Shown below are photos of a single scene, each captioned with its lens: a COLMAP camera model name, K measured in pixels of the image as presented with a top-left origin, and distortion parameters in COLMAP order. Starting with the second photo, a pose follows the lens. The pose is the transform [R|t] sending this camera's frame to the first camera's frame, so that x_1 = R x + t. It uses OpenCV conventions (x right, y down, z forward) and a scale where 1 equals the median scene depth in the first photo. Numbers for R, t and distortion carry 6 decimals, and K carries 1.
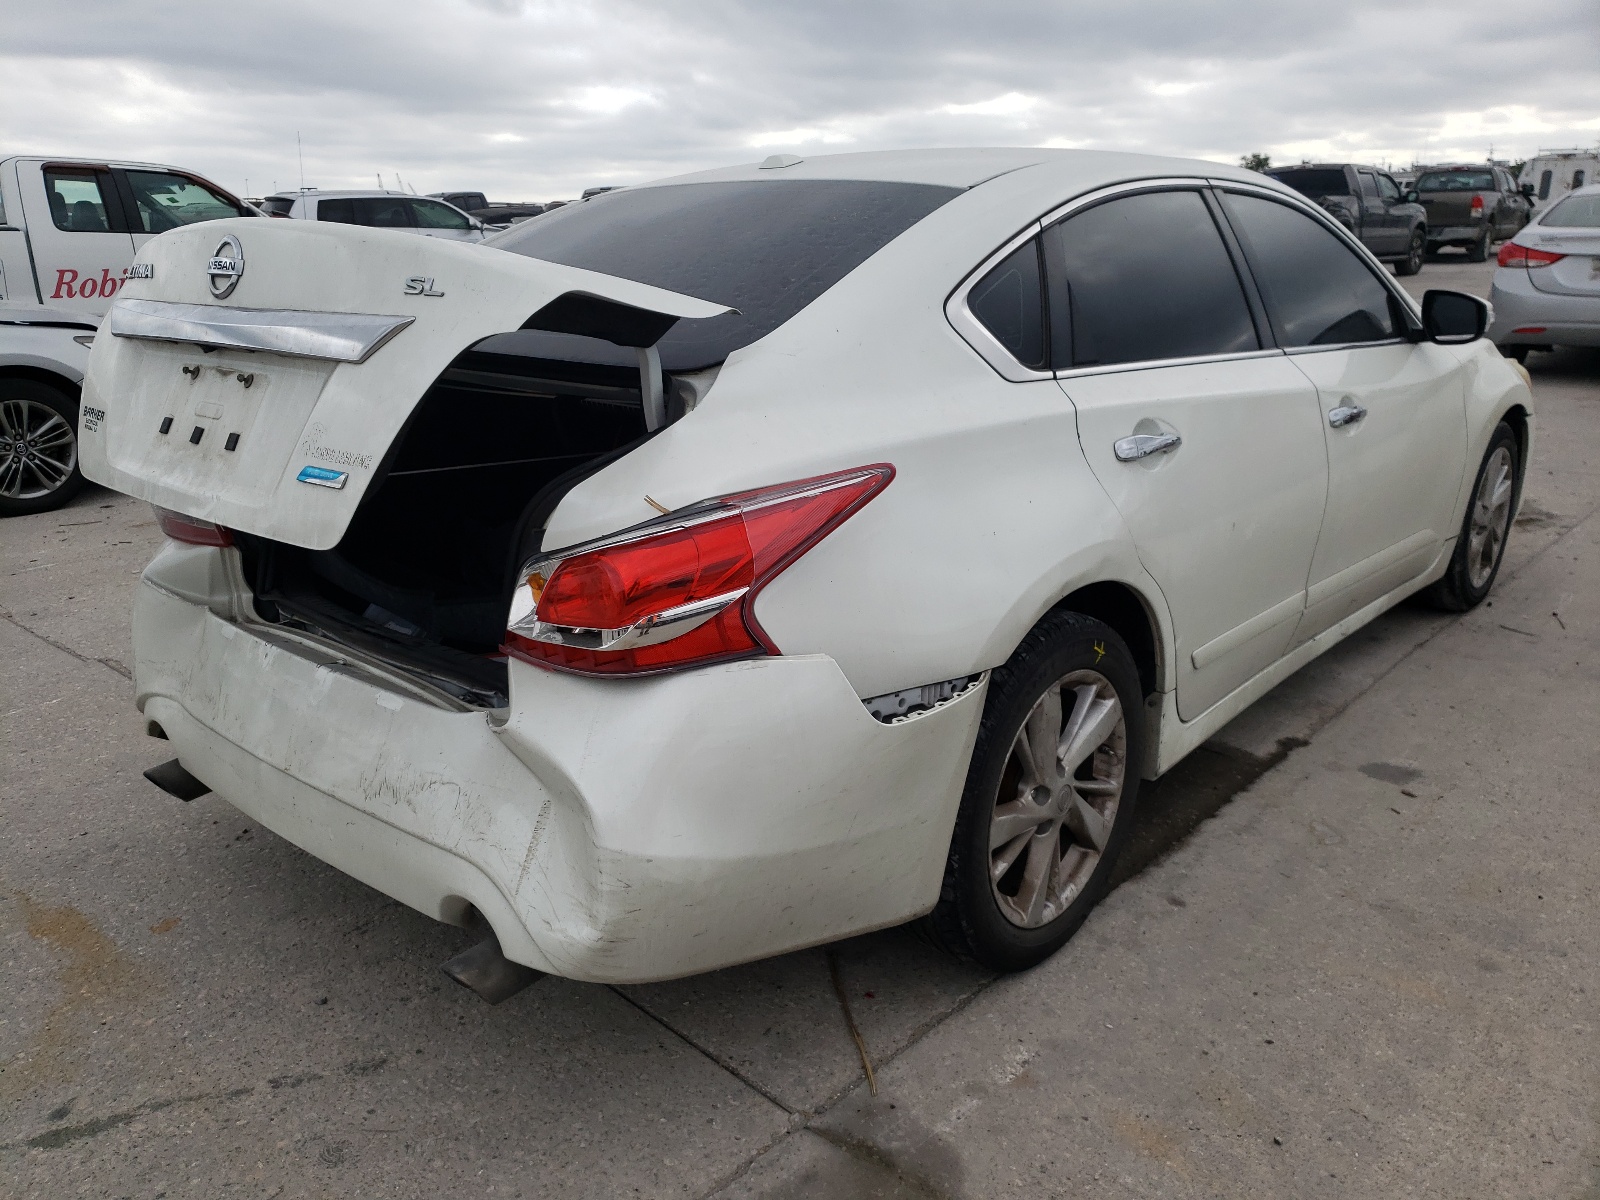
lens RADIAL K [[1222.5, 0, 800.0], [0, 1222.5, 600.0], [0, 0, 1]] dist [-0.031455, 0.052284]
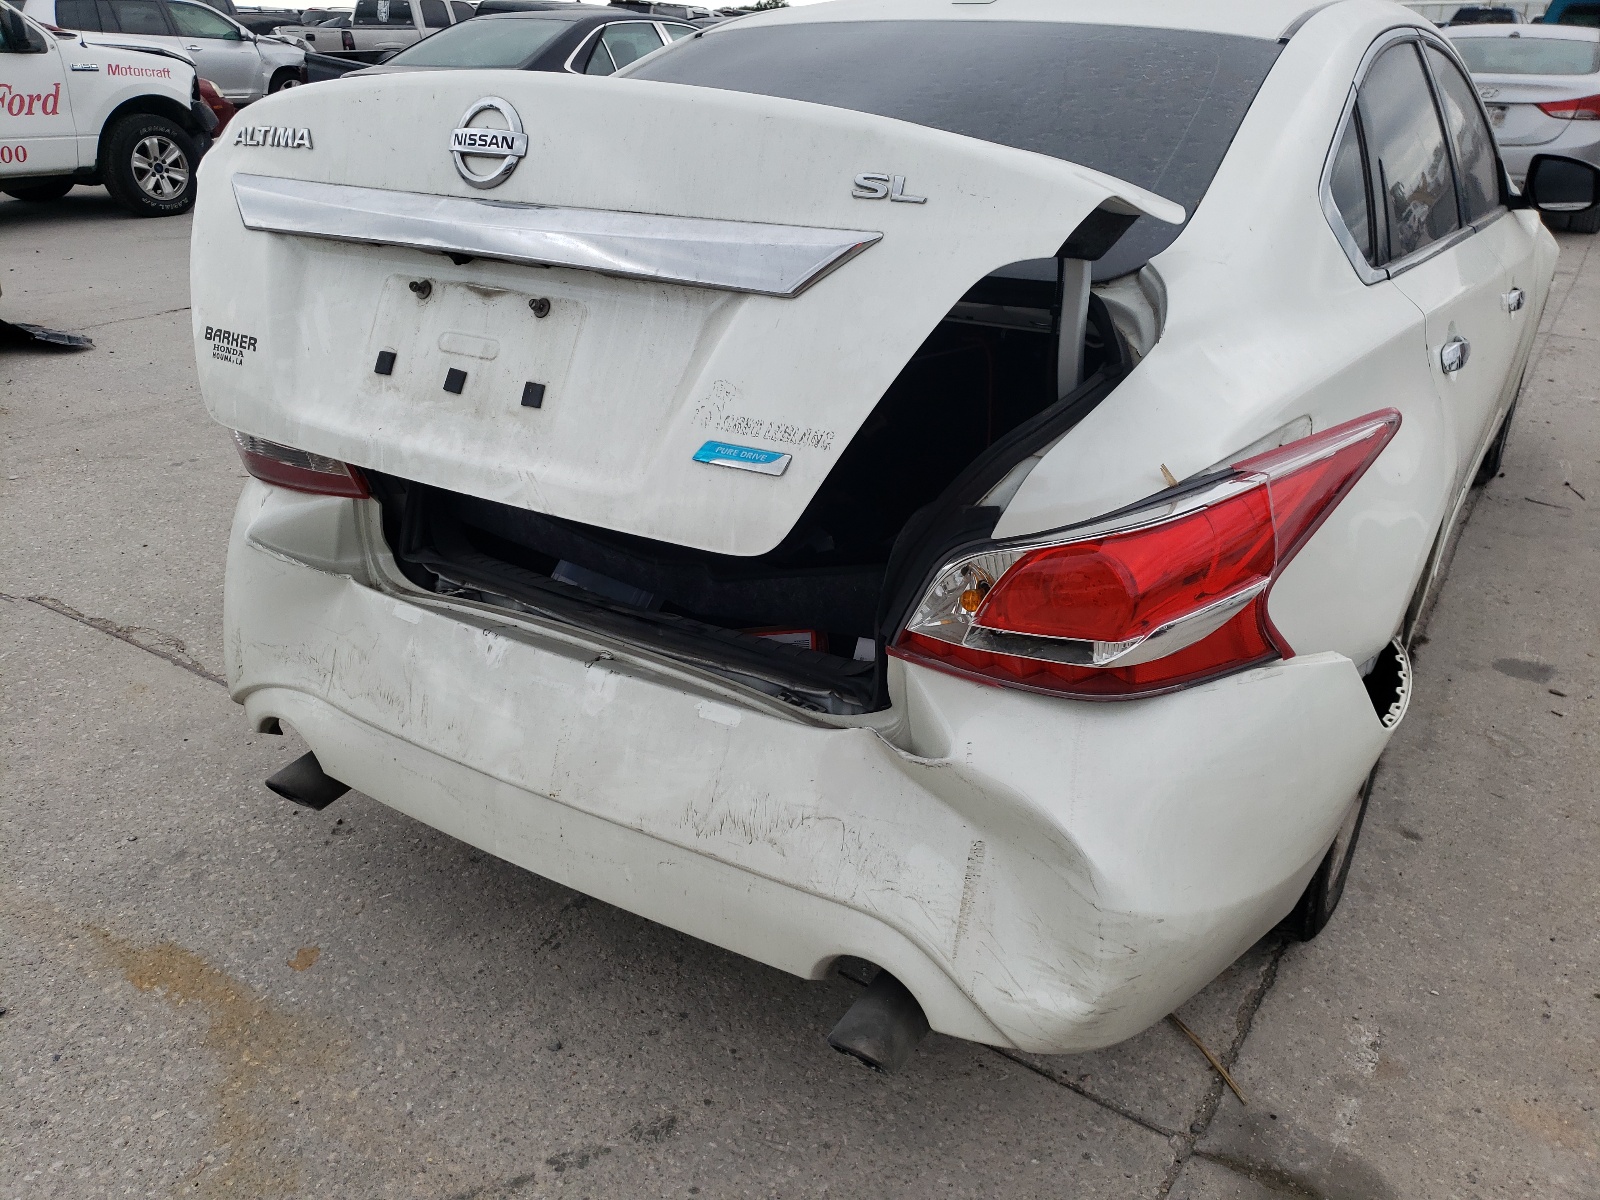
lens RADIAL K [[1216.9, 0, 796.0], [0, 1216.9, 613.0], [0, 0, 1]] dist [0.001589, -0.007606]
pose [[0.986925, -0.047195, 0.154115, -0.399975], [0.025400, 0.989763, 0.140440, -0.091820], [-0.159165, -0.134689, 0.978021, 0.224164]]
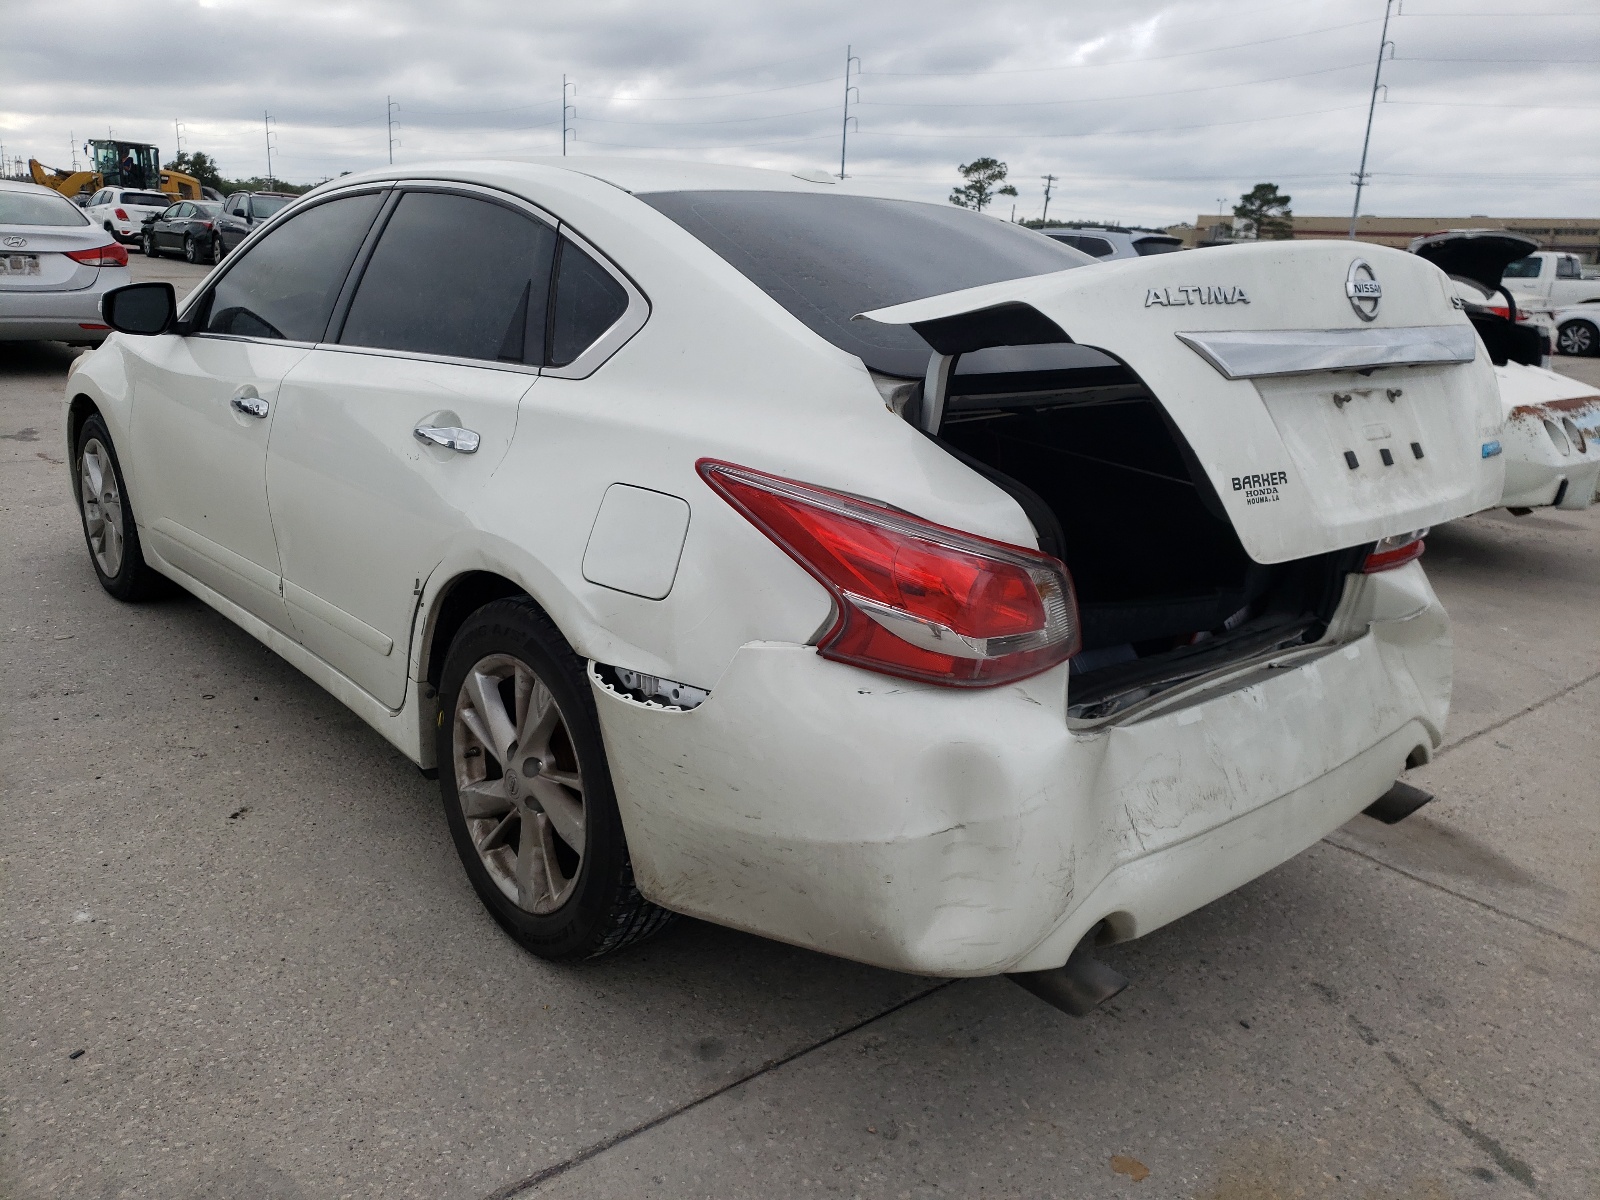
lens RADIAL K [[1193.7, 0, 800.0], [0, 1193.7, 600.0], [0, 0, 1]] dist [0.020505, 0.005113]
pose [[0.140647, -0.260007, 0.955309, -1.493296], [0.249414, 0.943086, 0.219959, -0.351560], [-0.958129, 0.207330, 0.197492, 1.252741]]
